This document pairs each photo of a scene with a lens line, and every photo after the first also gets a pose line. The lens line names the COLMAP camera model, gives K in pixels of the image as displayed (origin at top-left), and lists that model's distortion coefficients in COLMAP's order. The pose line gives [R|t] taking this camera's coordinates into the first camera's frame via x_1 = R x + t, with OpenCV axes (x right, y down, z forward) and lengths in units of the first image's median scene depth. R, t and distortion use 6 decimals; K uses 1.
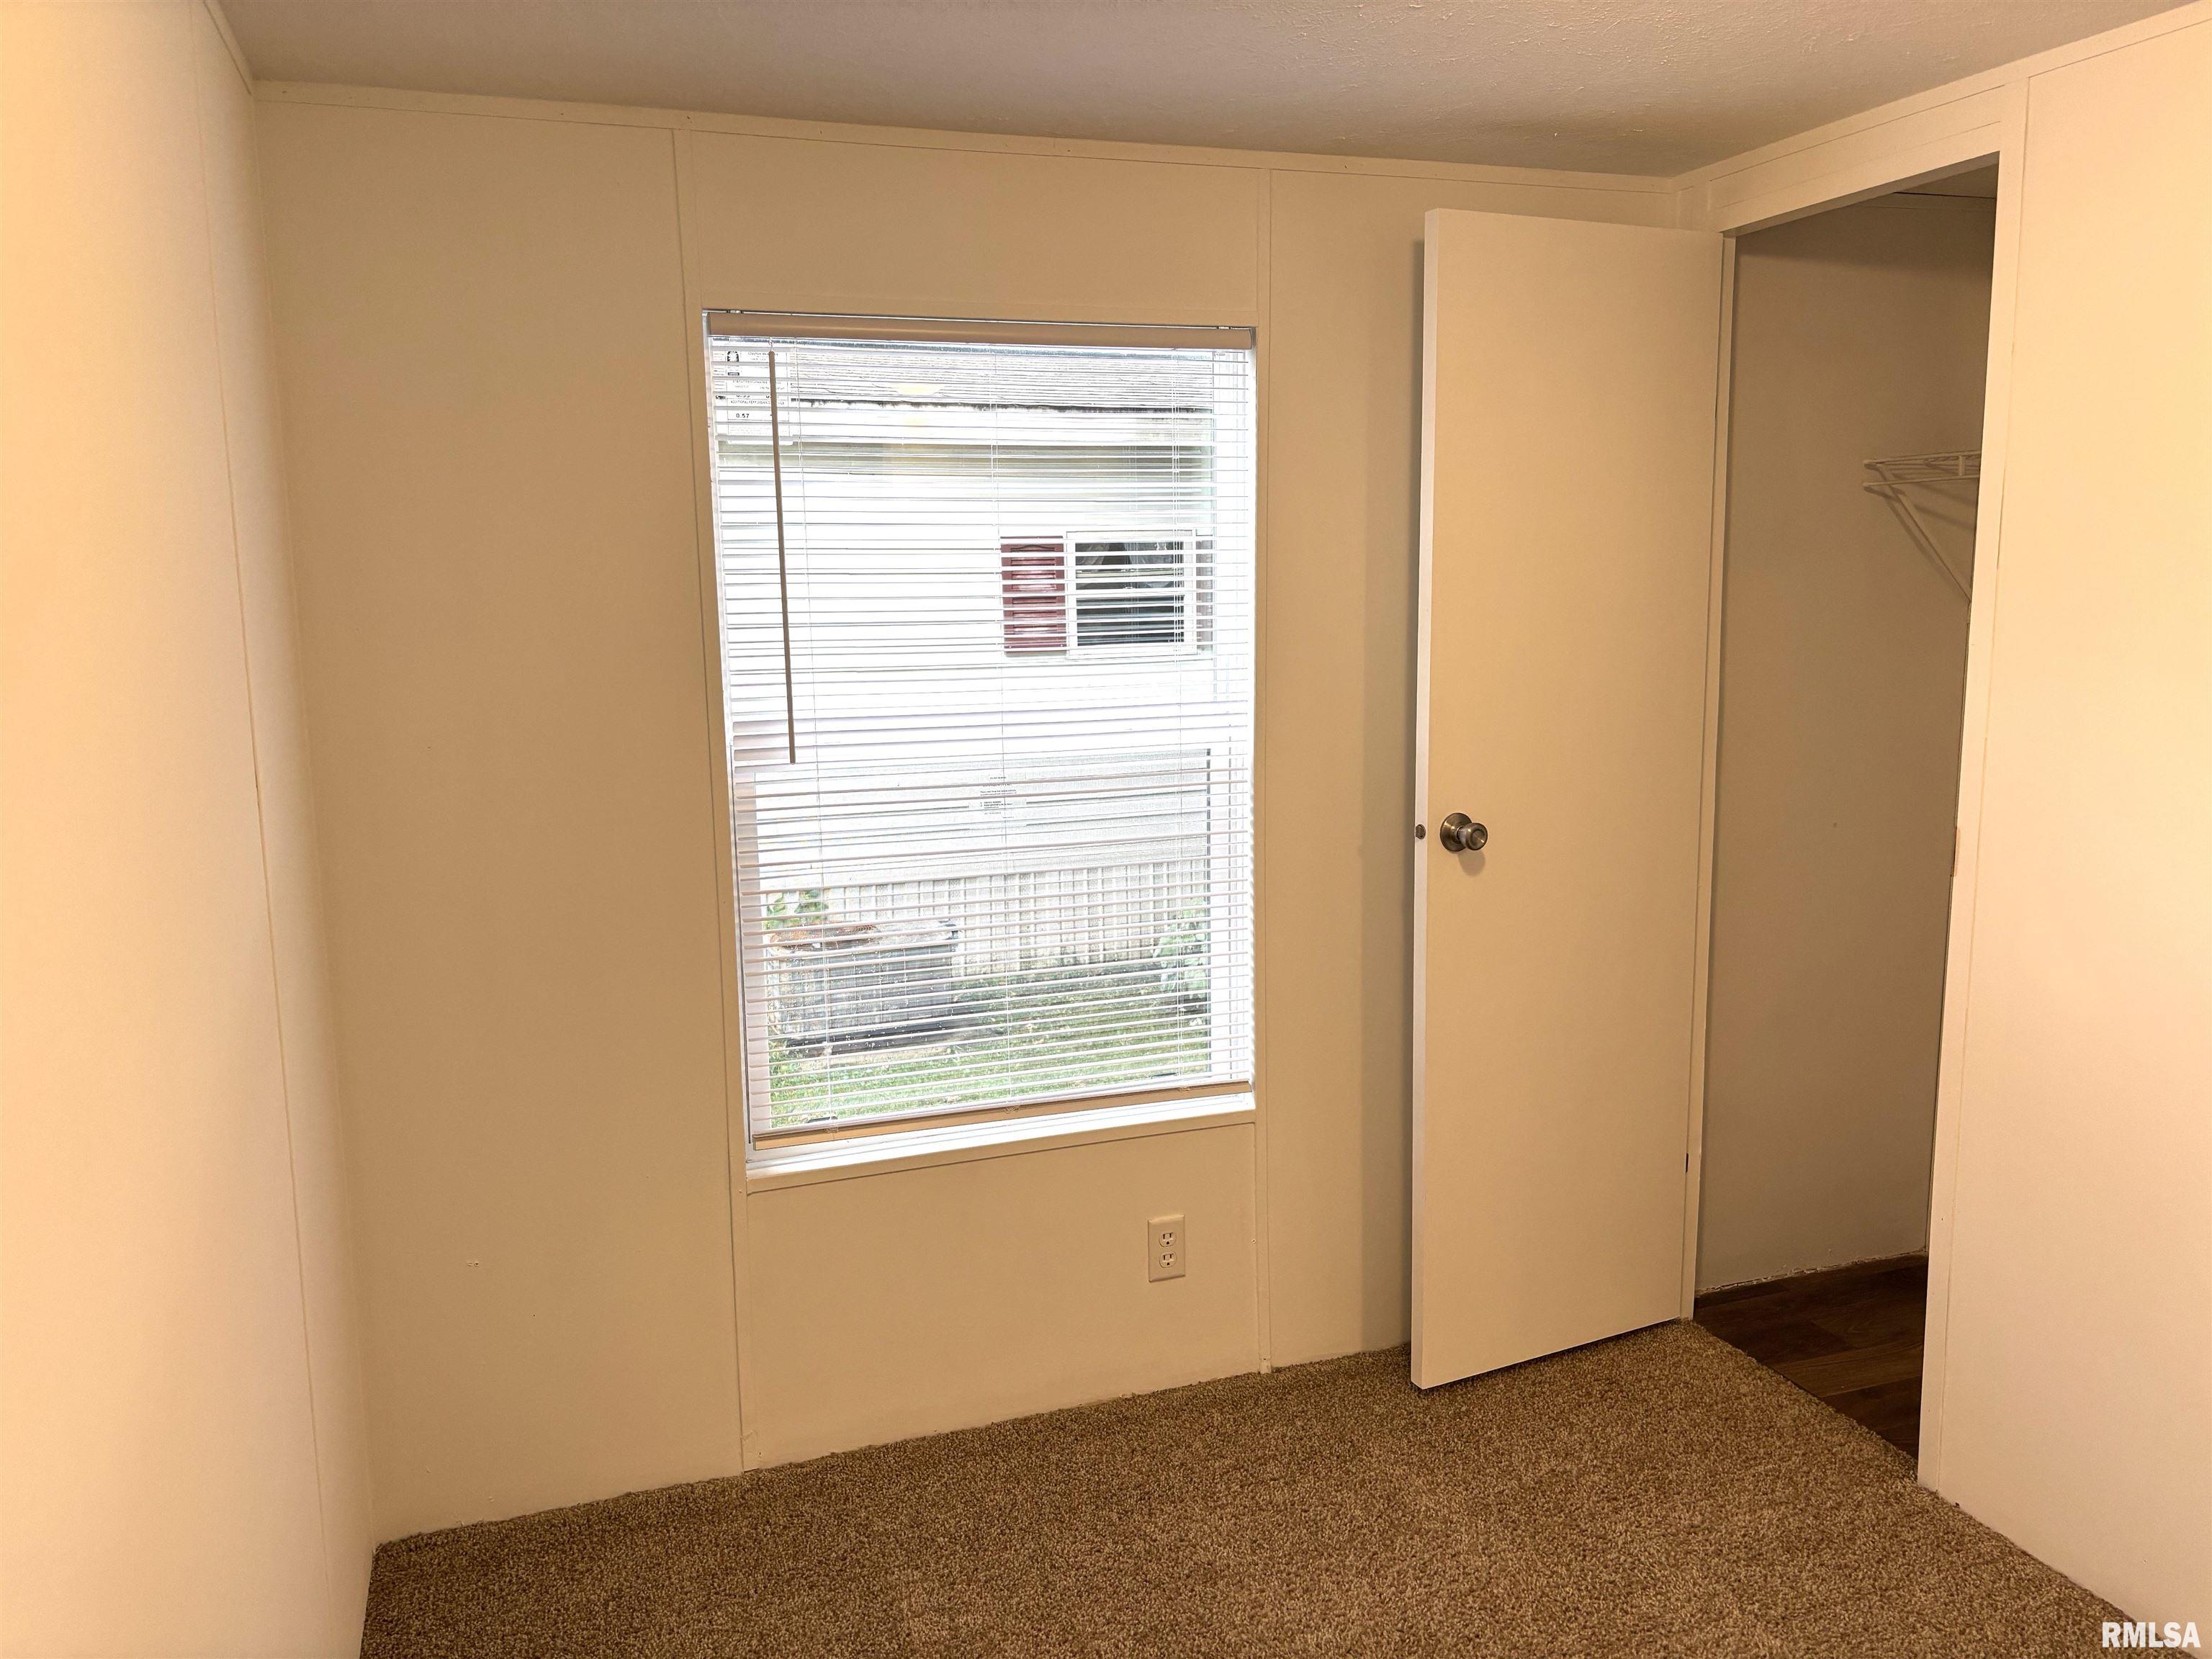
lens RADIAL K [[1676.9, 0, 1097.4], [0, 1676.9, 818.4], [0, 0, 1]] dist [0.041689, -0.046484]
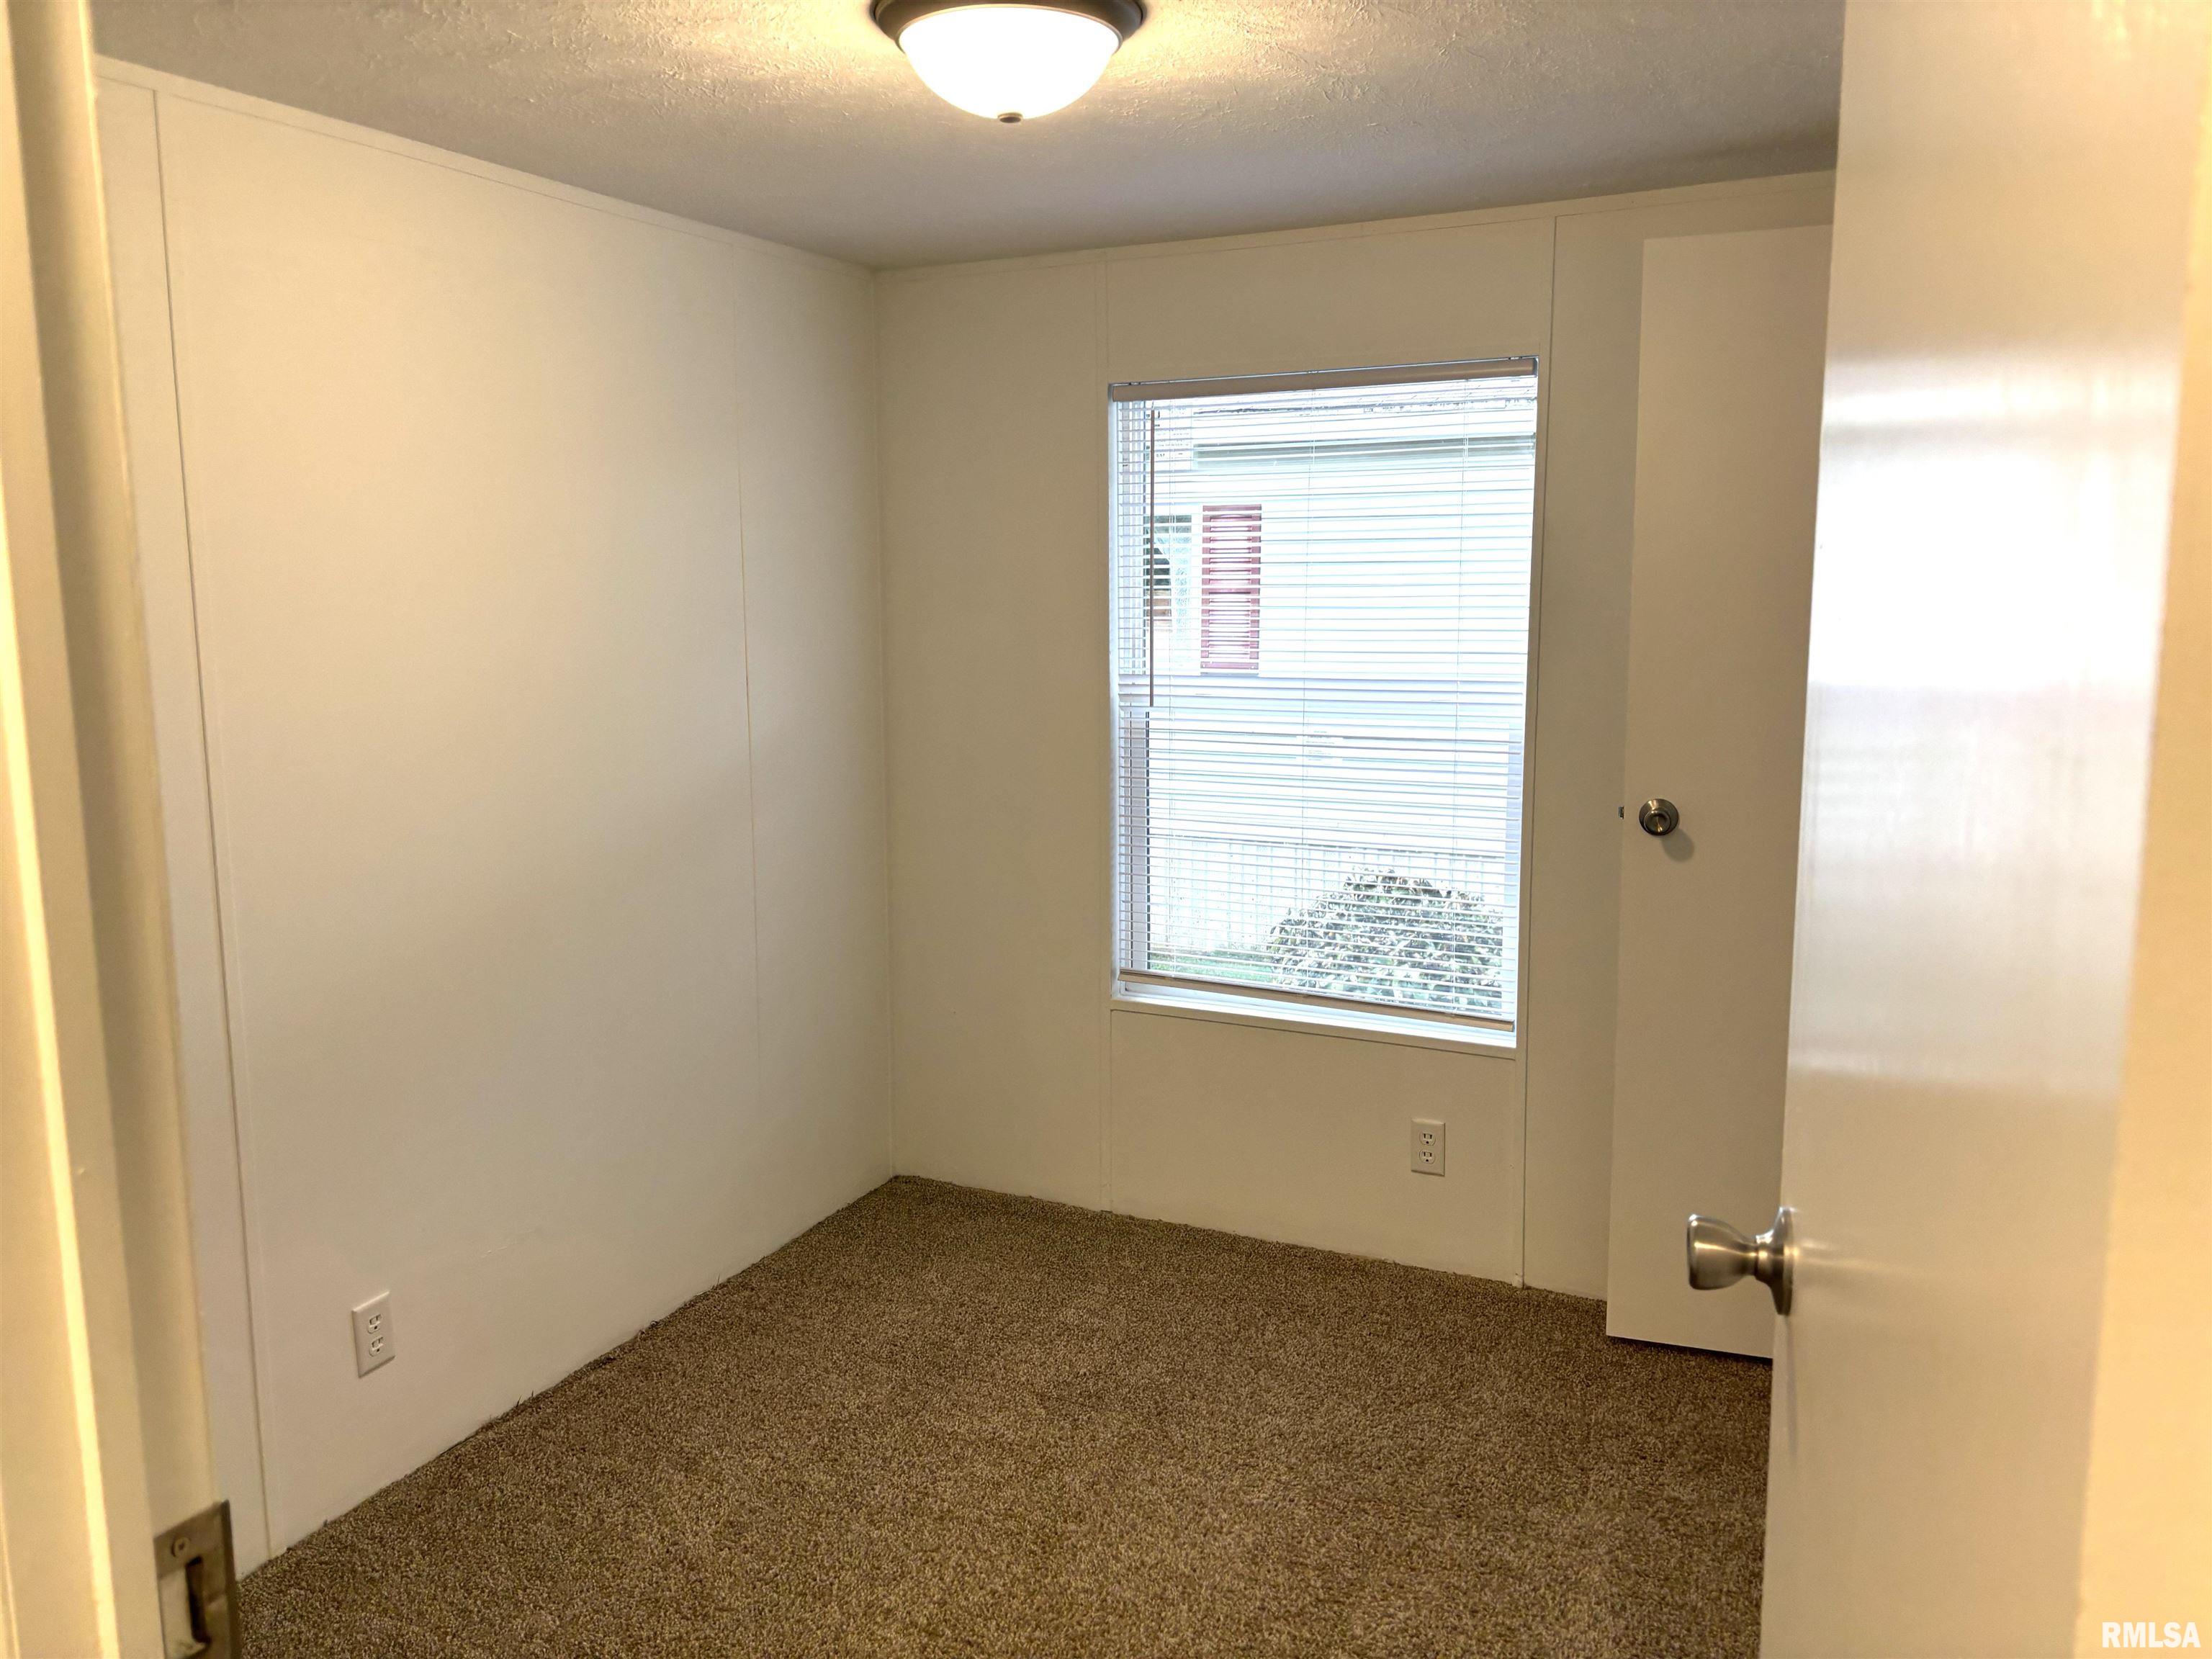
lens RADIAL K [[1714.5, 0, 1102.4], [0, 1714.5, 809.2], [0, 0, 1]] dist [0.011640, 0.004369]
pose [[0.680978, 0.107118, -0.724427, 0.783820], [-0.102830, 0.993430, 0.050233, -0.015198], [0.725048, 0.040285, 0.687519, 0.007761]]
